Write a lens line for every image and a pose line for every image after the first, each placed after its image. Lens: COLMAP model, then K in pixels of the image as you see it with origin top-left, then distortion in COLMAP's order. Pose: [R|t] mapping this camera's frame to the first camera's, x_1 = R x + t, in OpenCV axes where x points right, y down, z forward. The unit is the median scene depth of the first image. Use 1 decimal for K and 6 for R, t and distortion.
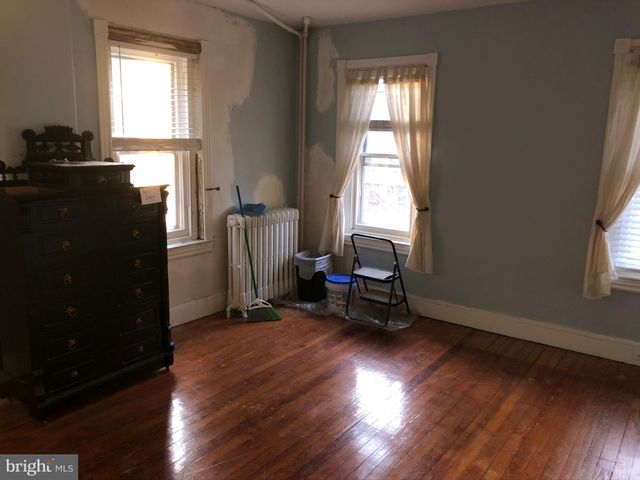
lens RADIAL K [[525.3, 0, 321.4], [0, 525.3, 238.2], [0, 0, 1]] dist [0.009692, -0.011267]
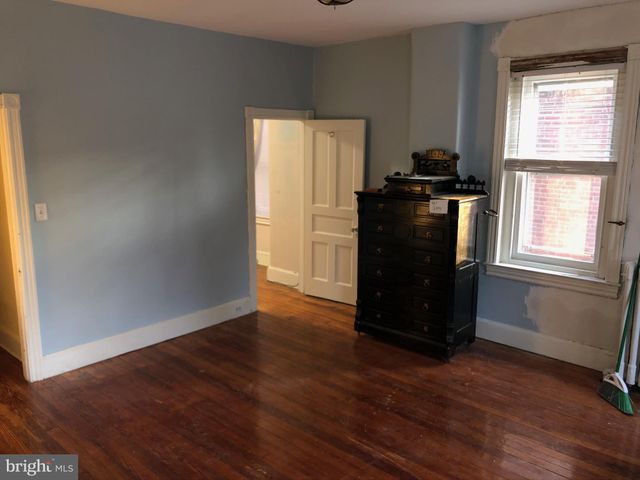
lens RADIAL K [[525.3, 0, 321.5], [0, 525.3, 240.9], [0, 0, 1]] dist [0.009692, -0.011267]
pose [[-0.111378, 0.169081, -0.979289, 0.750552], [-0.194451, 0.962664, 0.188326, -0.151496], [0.974568, 0.211399, -0.074342, 0.707597]]
